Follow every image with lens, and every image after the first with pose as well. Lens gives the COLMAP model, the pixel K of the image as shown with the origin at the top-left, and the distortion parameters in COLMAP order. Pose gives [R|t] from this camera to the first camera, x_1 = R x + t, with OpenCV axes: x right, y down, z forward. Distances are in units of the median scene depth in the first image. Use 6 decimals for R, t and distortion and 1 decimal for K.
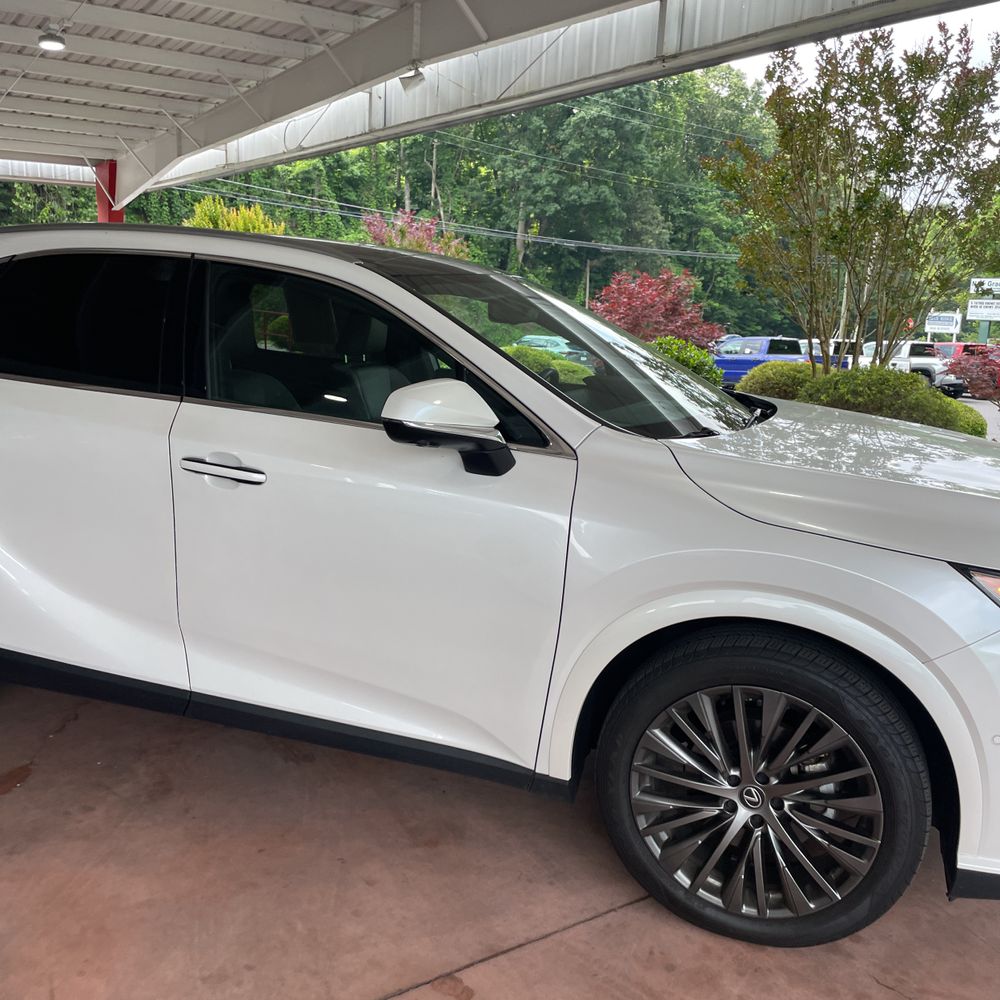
lens RADIAL K [[1014.3, 0, 500.0], [0, 1014.3, 500.0], [0, 0, 1]] dist [0.085347, -0.115256]
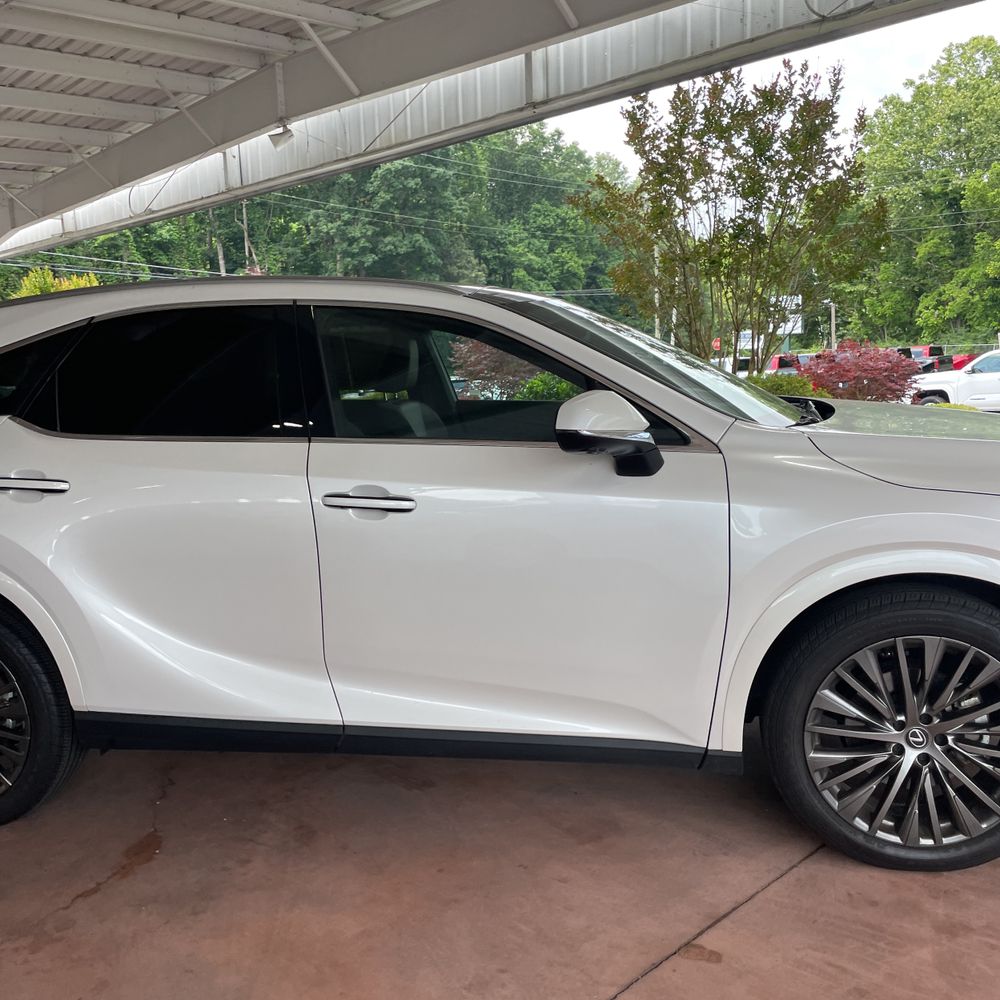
lens RADIAL K [[1009.4, 0, 500.0], [0, 1009.4, 500.0], [0, 0, 1]] dist [0.092572, -0.132440]
pose [[0.981062, -0.107846, 0.160893, -0.087360], [0.114732, 0.992811, -0.034111, 0.005298], [-0.156057, 0.051925, 0.986382, -0.008120]]
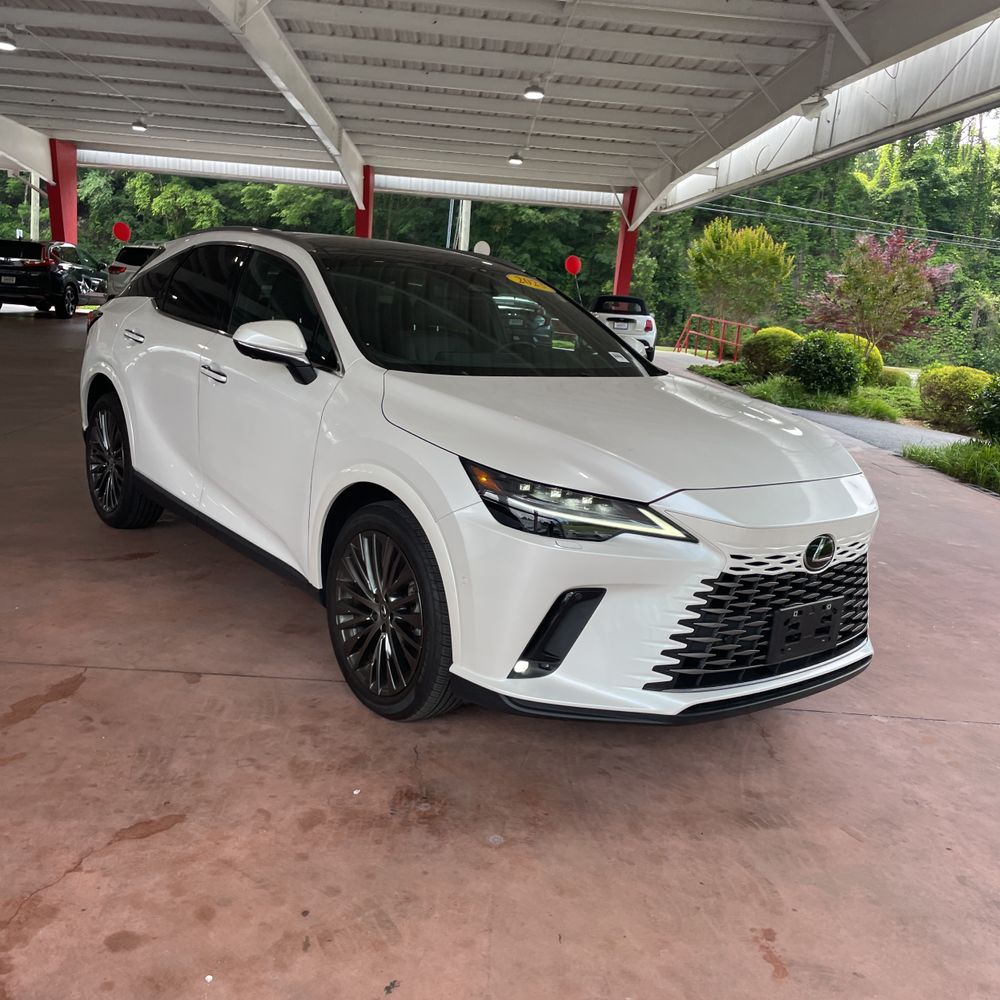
lens RADIAL K [[1028.2, 0, 514.3], [0, 1028.2, 482.2], [0, 0, 1]] dist [0.042153, -0.036540]
pose [[0.850968, 0.131653, -0.508449, 0.286003], [-0.151331, 0.988480, 0.002672, 0.018712], [0.502943, 0.074670, 0.861088, -0.047679]]
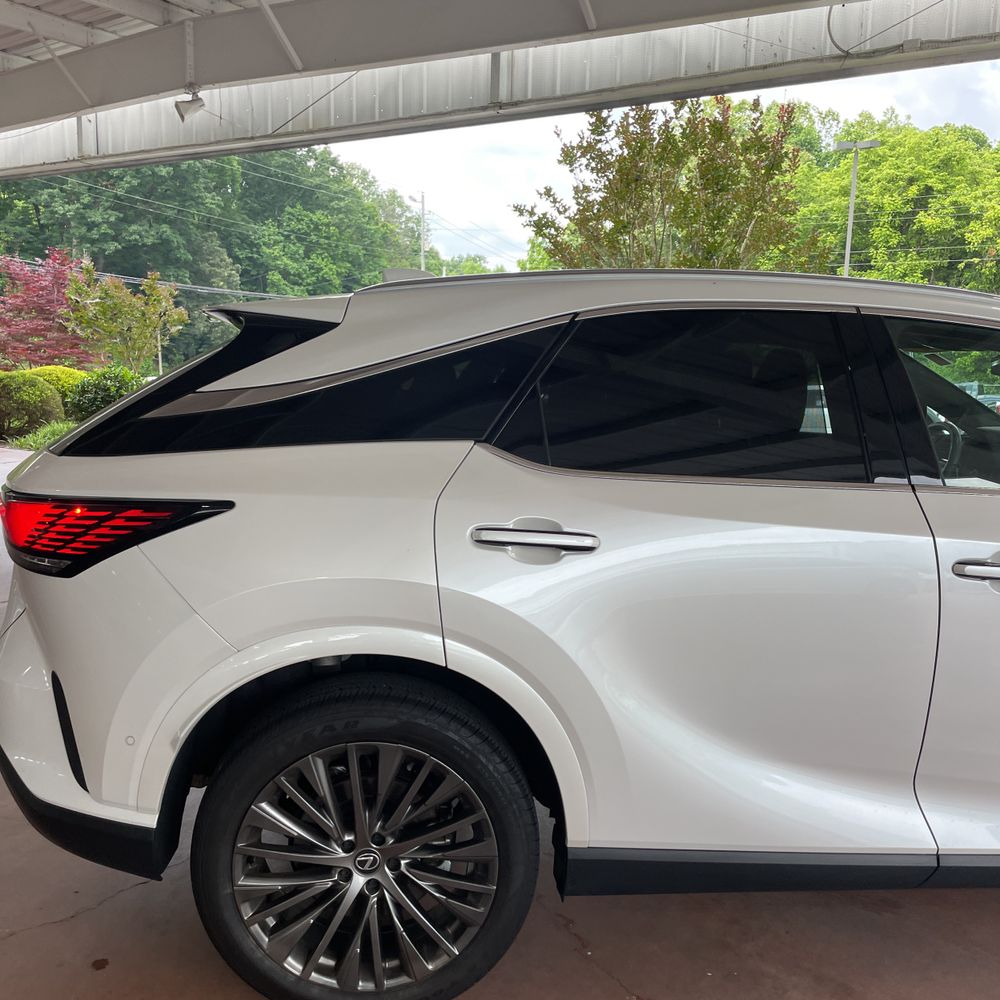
lens RADIAL K [[1009.4, 0, 500.0], [0, 1009.4, 500.0], [0, 0, 1]] dist [0.092572, -0.132440]
pose [[0.907556, -0.082944, 0.411658, -0.276592], [0.098906, 0.994941, -0.017583, -0.031974], [-0.408117, 0.056673, 0.911169, 0.120568]]
